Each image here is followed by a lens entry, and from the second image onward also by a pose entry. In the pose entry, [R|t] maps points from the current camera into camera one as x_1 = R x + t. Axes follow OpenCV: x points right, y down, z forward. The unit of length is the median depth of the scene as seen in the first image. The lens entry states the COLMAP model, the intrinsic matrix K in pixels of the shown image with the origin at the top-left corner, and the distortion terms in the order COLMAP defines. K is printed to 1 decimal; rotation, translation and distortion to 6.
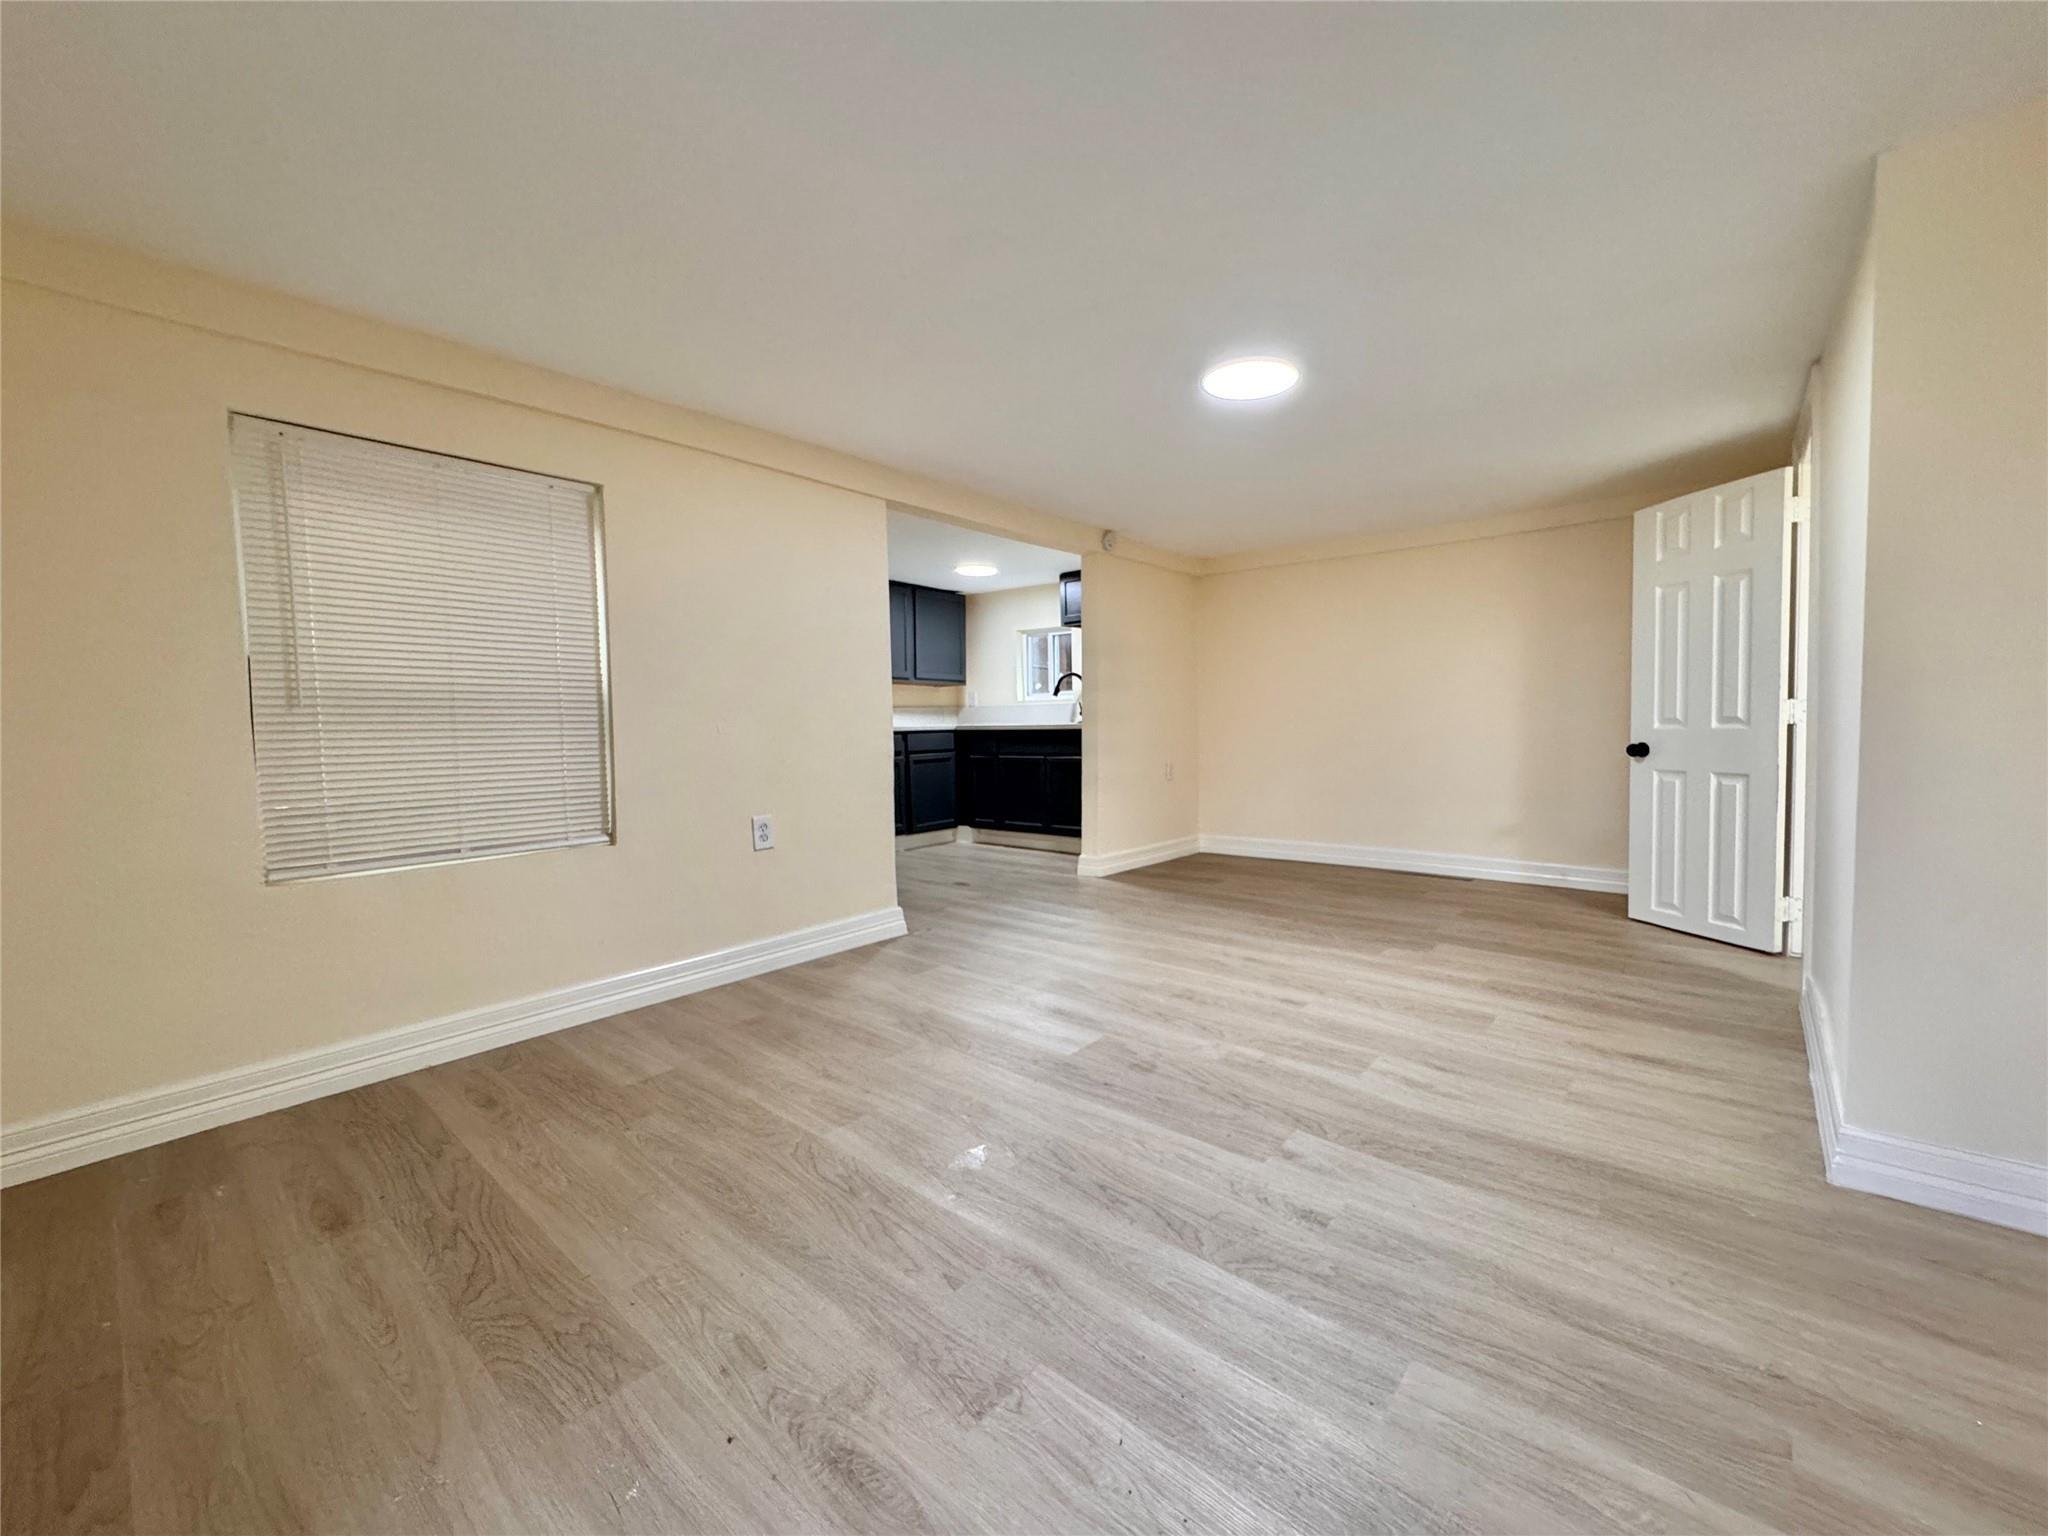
lens RADIAL K [[826.5, 0, 1025.7], [0, 826.5, 756.9], [0, 0, 1]] dist [-0.004267, 0.000744]
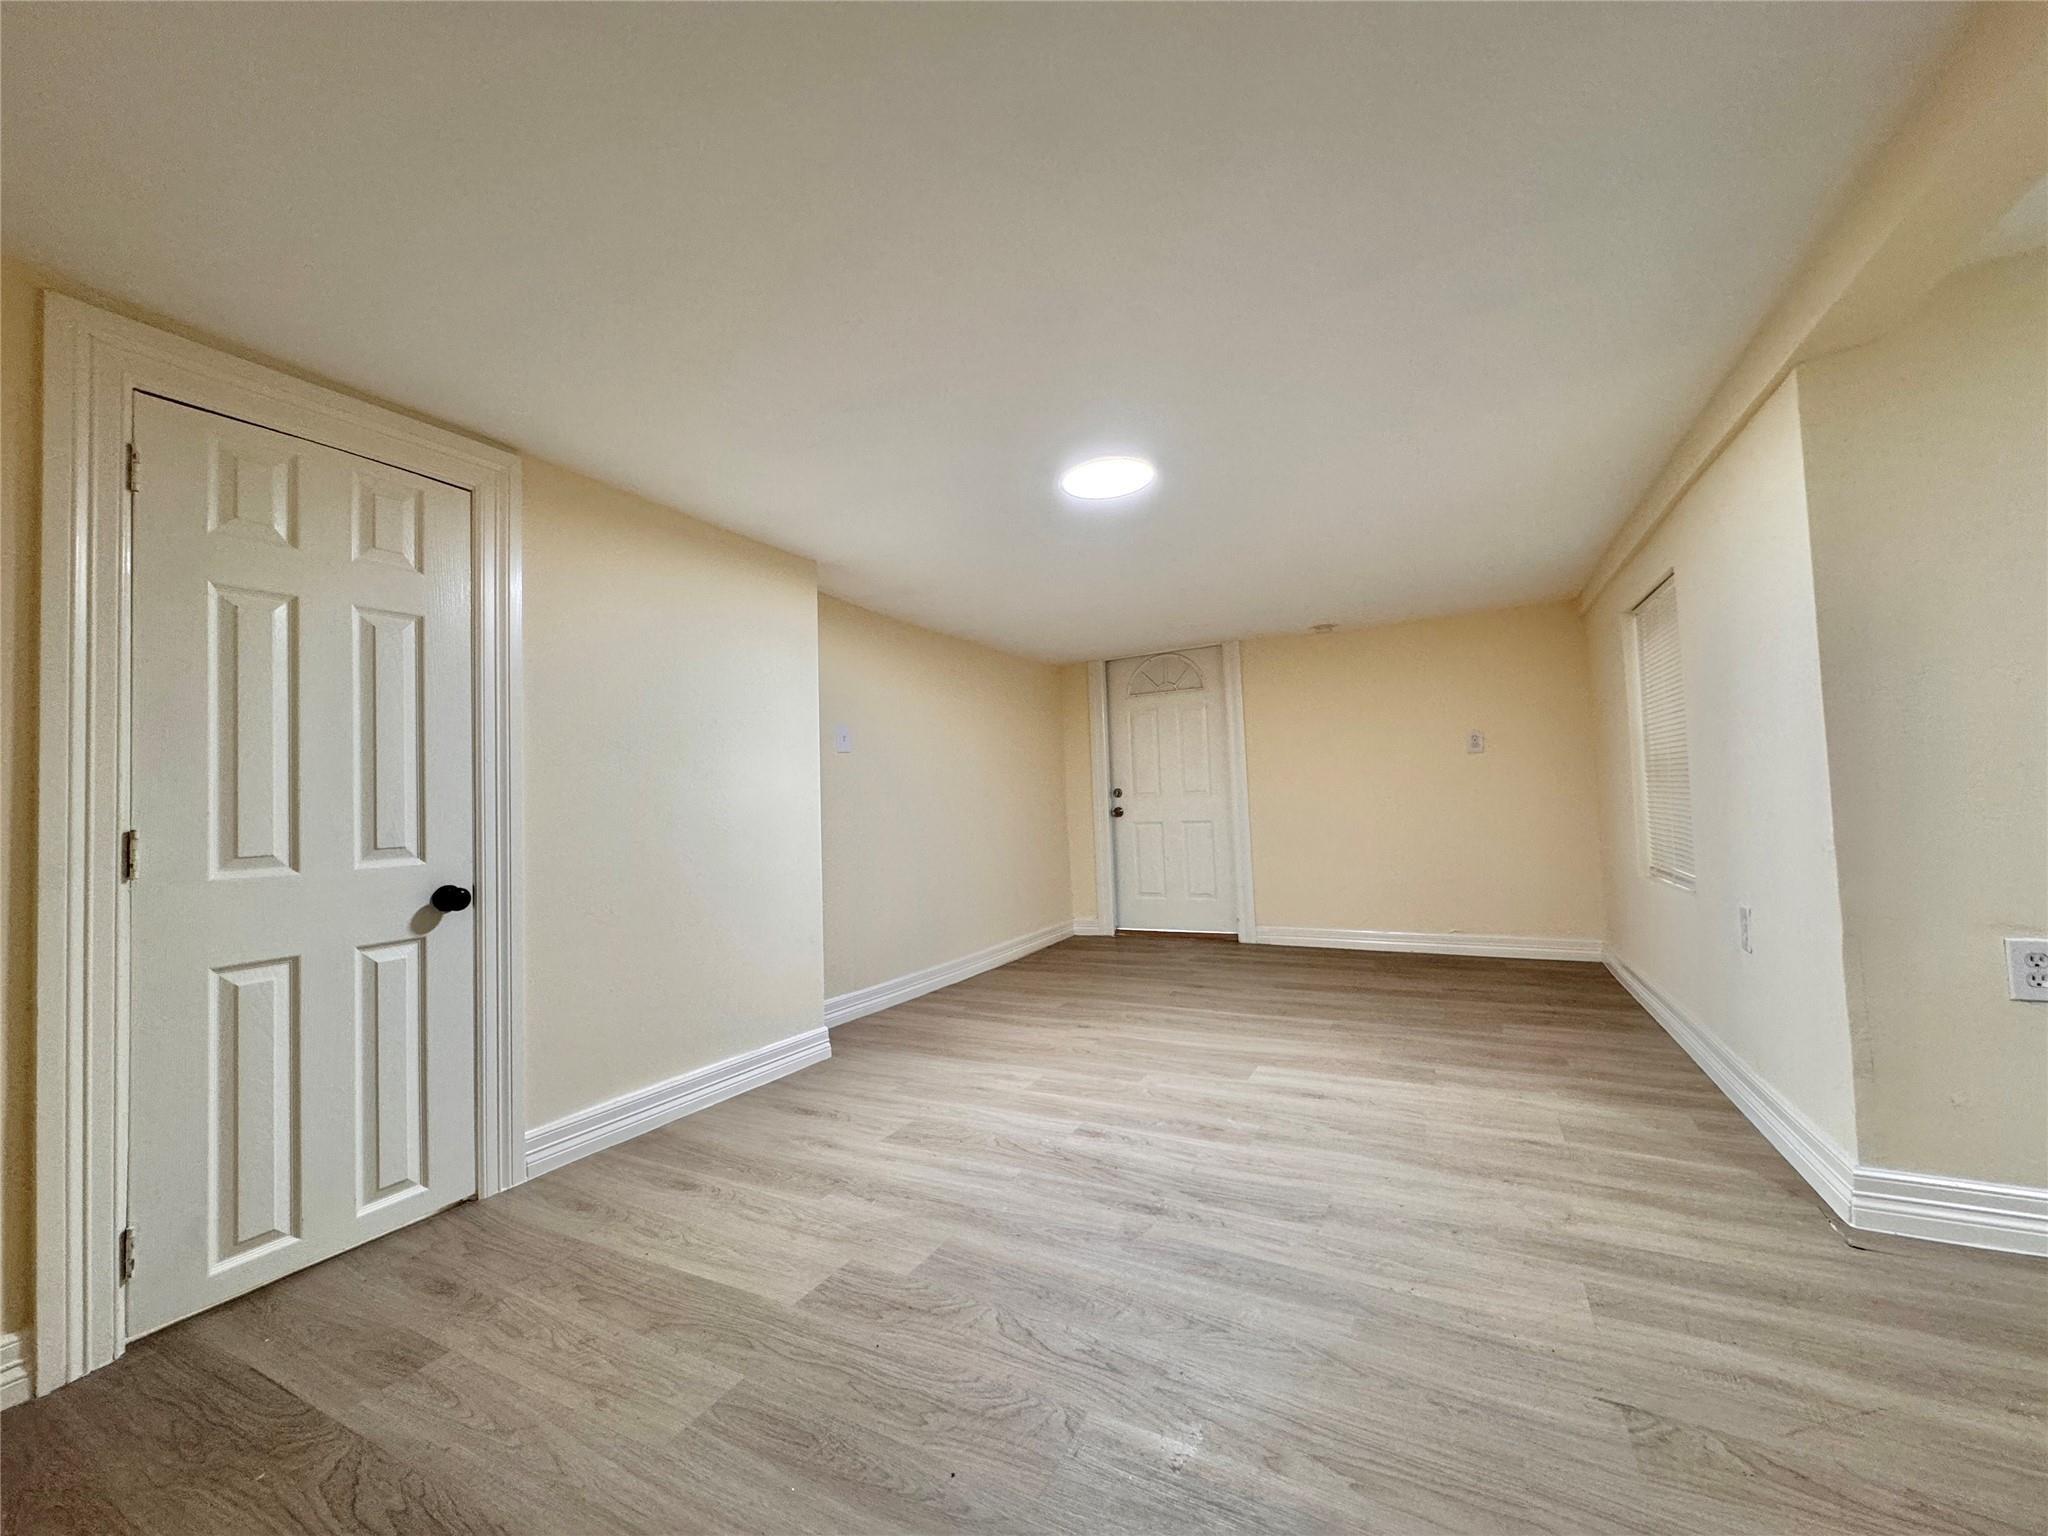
lens RADIAL K [[826.5, 0, 1036.6], [0, 826.5, 775.0], [0, 0, 1]] dist [-0.004267, 0.000744]
pose [[-0.969900, 0.042901, -0.239694, 0.541475], [0.040727, 0.999072, 0.014015, -0.094442], [0.240073, 0.003831, -0.970747, 1.739990]]
